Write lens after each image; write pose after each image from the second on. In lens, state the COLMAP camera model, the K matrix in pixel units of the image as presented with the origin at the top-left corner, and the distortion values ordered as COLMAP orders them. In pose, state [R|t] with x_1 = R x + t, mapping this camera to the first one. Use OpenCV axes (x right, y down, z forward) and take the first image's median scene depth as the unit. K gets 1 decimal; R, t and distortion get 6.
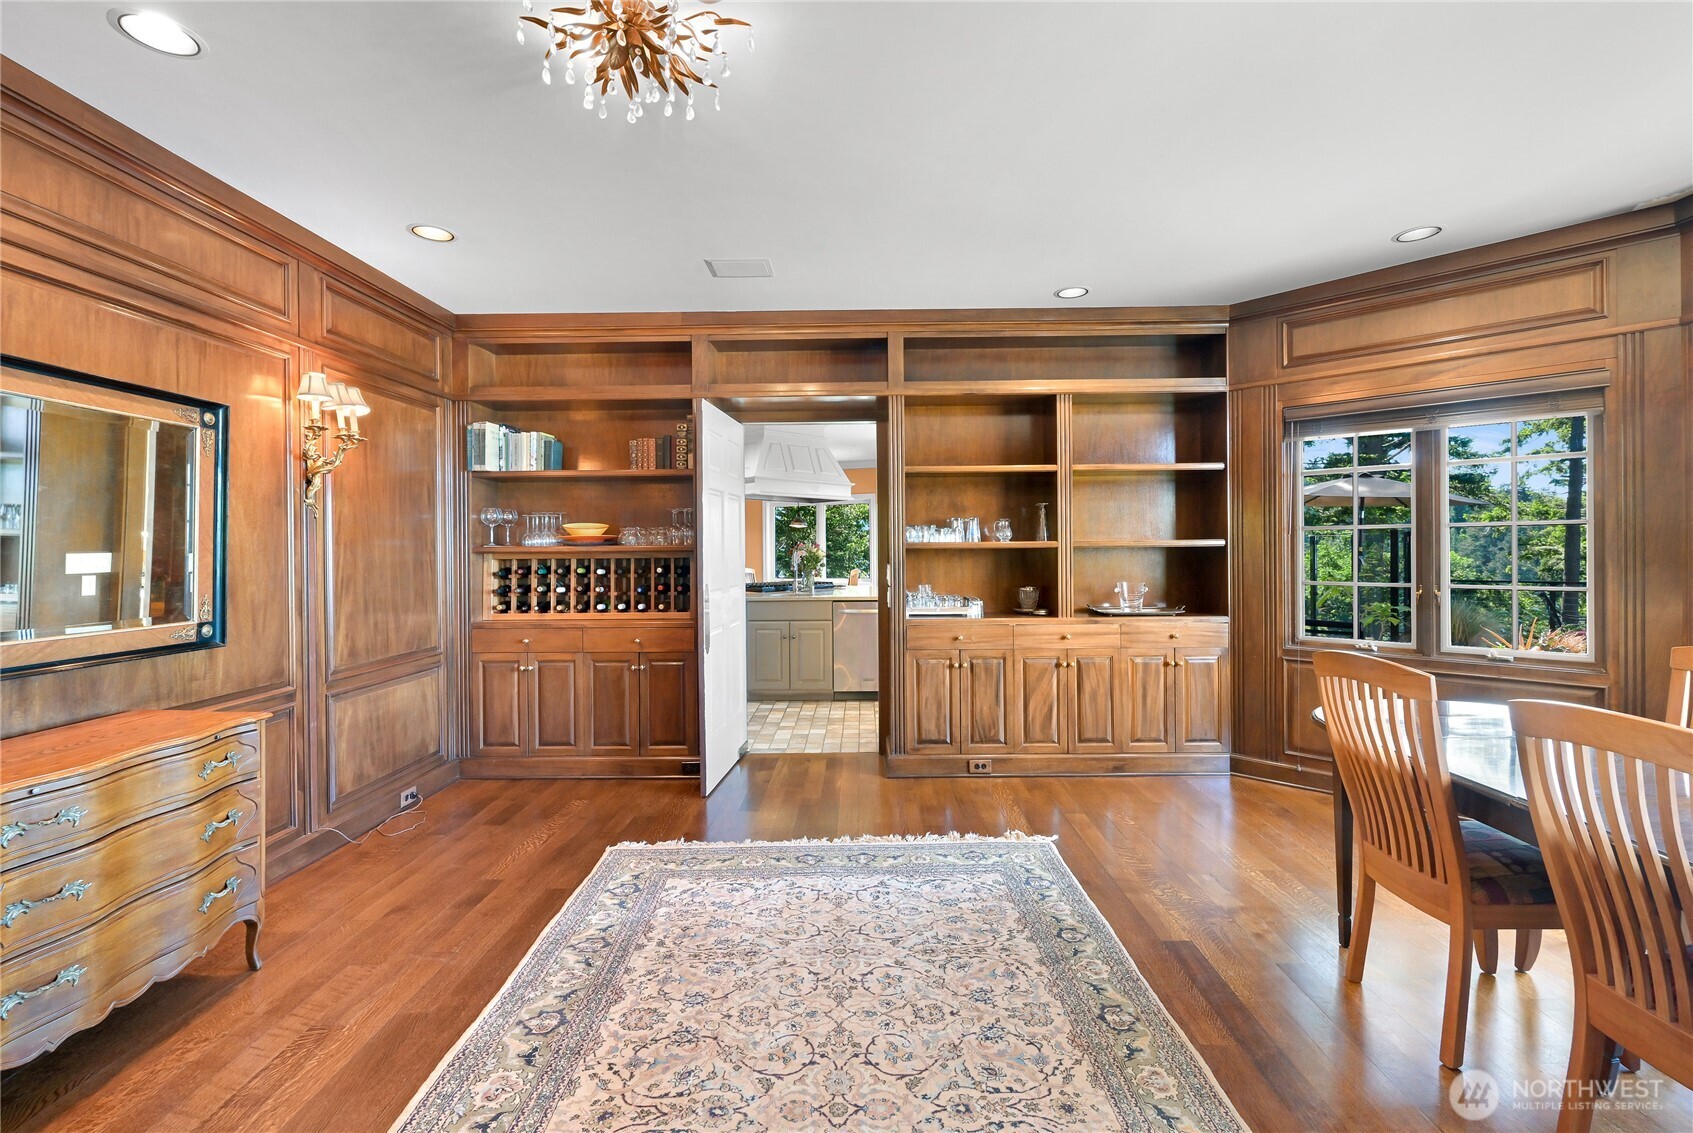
lens RADIAL K [[733.7, 0, 849.8], [0, 733.7, 552.0], [0, 0, 1]] dist [-0.001915, -0.000049]
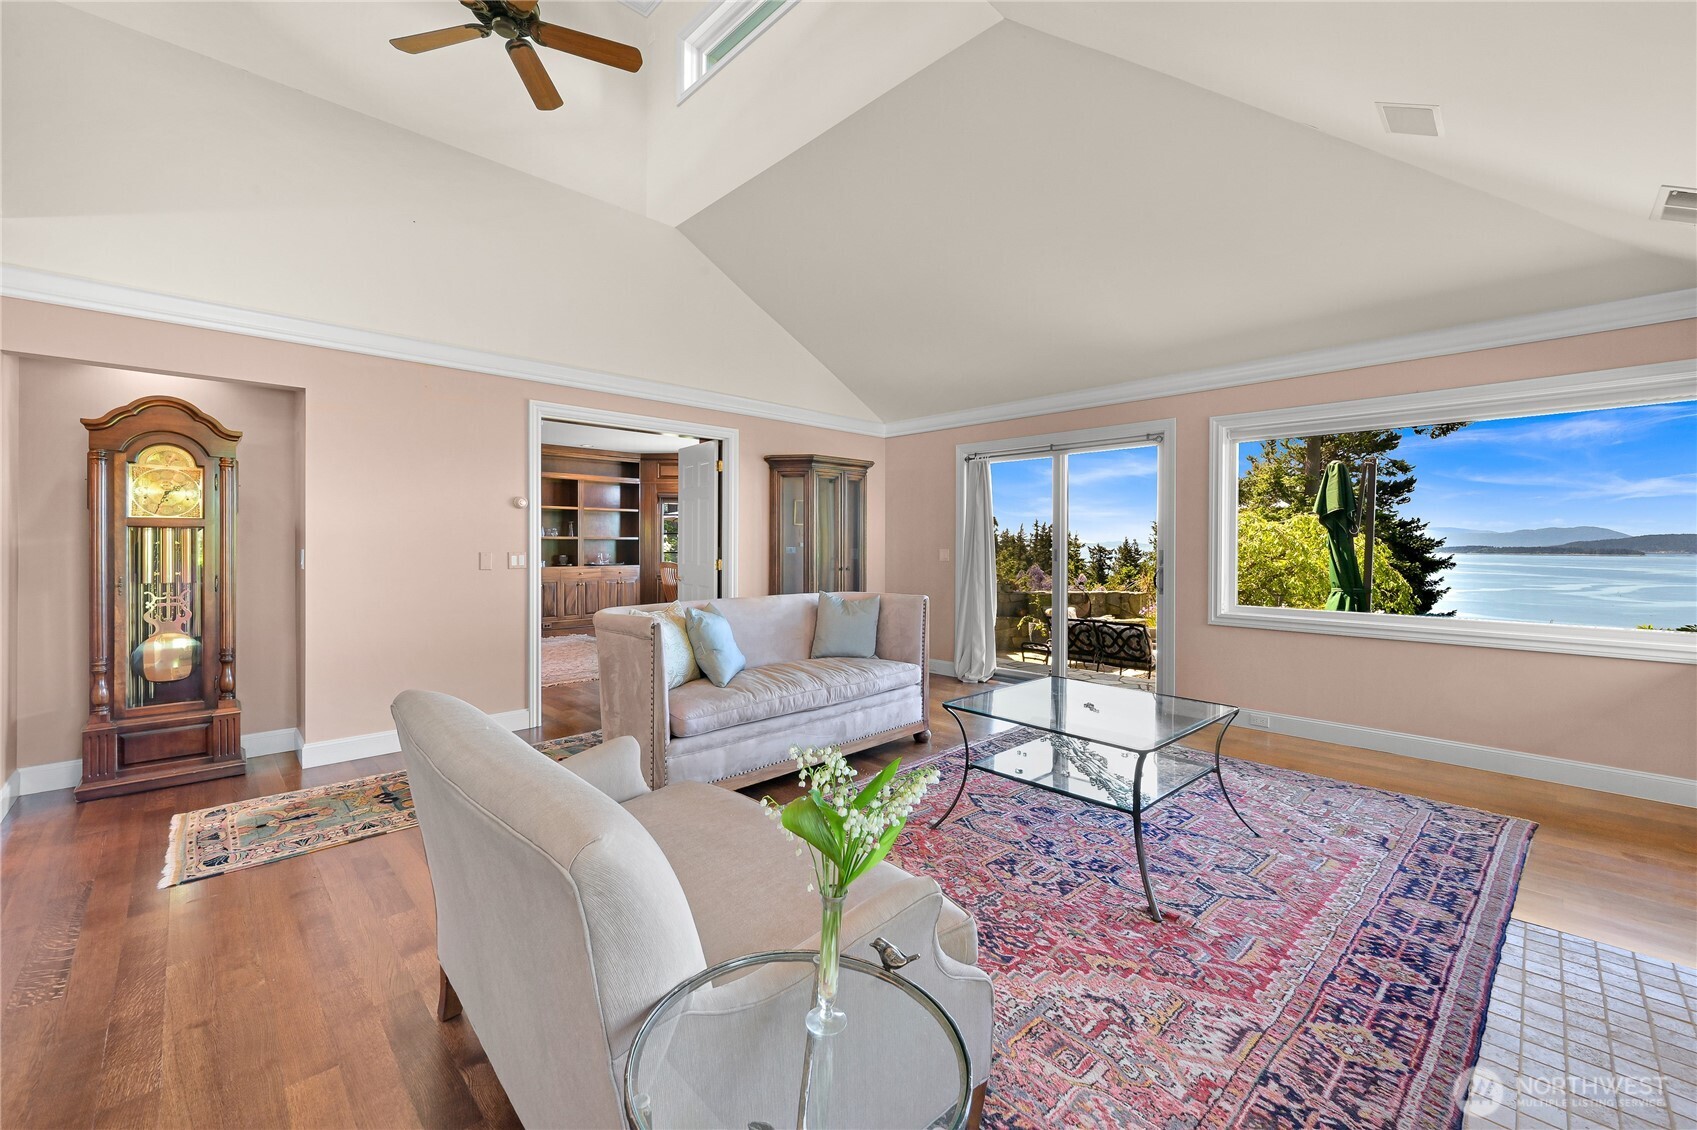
lens RADIAL K [[680.3, 0, 850.2], [0, 680.3, 549.0], [0, 0, 1]] dist [0.000735, 0.000250]
pose [[0.711235, 0.002705, 0.702949, -0.708039], [-0.009940, 0.999931, 0.006210, 0.003788], [-0.702884, -0.011405, 0.711213, -1.355723]]
